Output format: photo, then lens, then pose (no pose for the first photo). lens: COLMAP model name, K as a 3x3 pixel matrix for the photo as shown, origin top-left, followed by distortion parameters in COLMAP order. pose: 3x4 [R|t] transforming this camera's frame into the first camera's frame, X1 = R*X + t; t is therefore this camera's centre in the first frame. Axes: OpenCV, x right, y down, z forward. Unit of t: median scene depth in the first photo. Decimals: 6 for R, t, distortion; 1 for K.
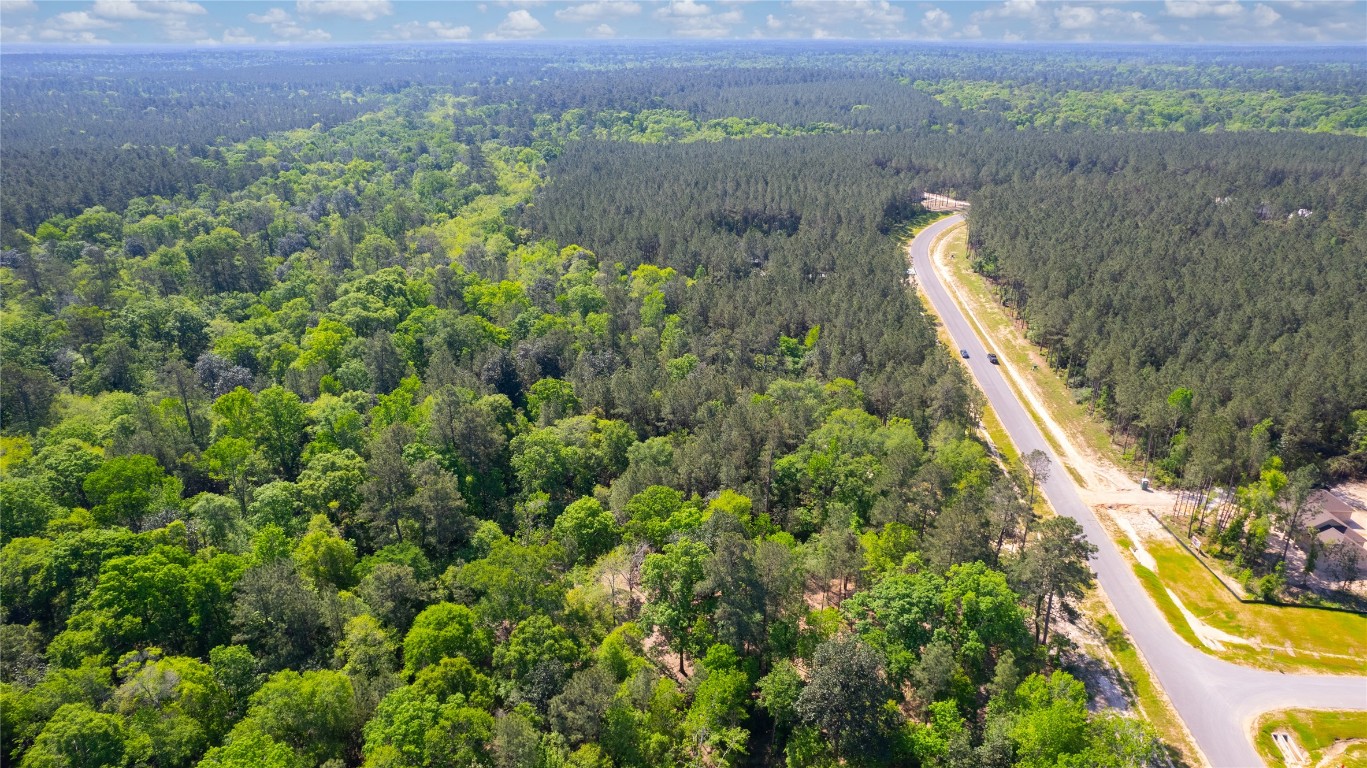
lens RADIAL K [[935.1, 0, 683.5], [0, 935.1, 384.0], [0, 0, 1]] dist [-0.094632, 0.096352]
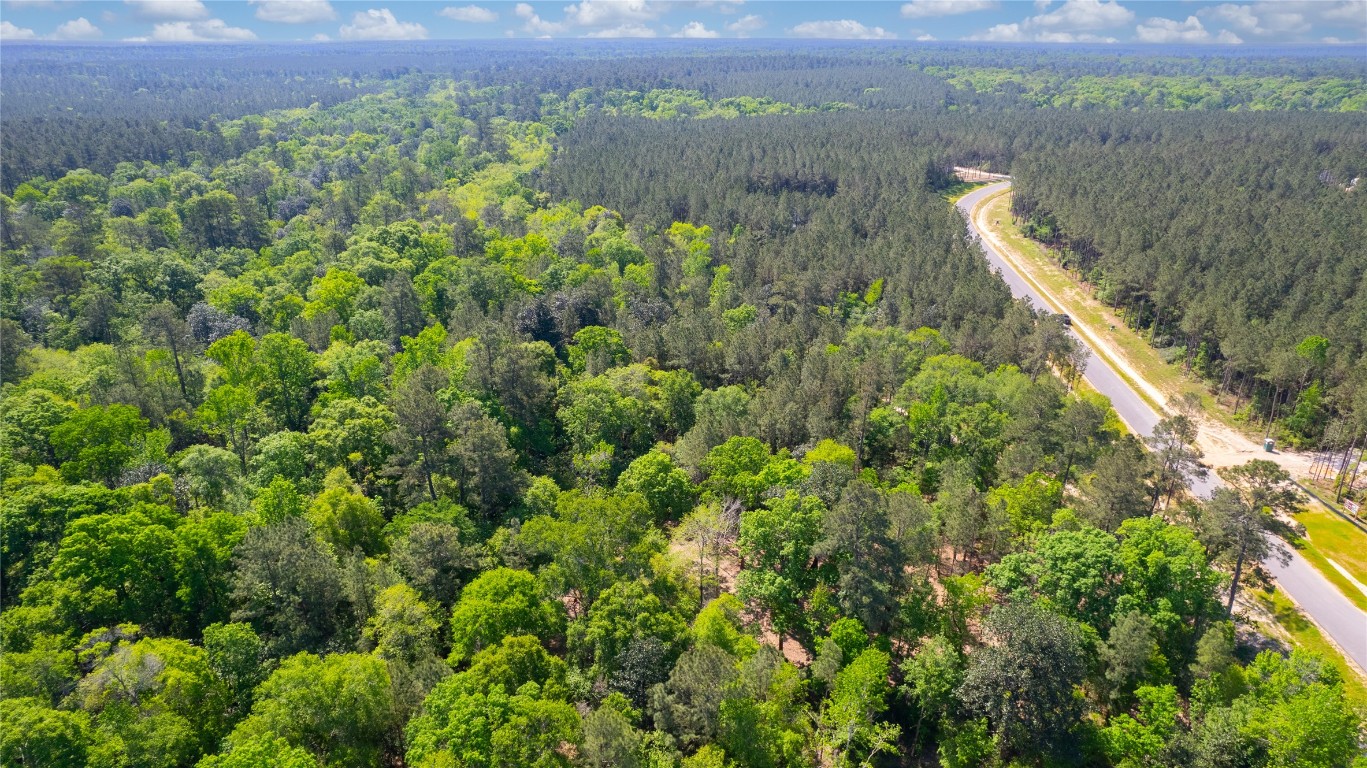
lens RADIAL K [[935.1, 0, 683.5], [0, 935.1, 384.0], [0, 0, 1]] dist [-0.094632, 0.096352]
pose [[0.999981, -0.004327, 0.004488, -0.058735], [0.004330, 0.999990, -0.000654, 0.044523], [-0.004486, 0.000673, 0.999990, 0.115589]]
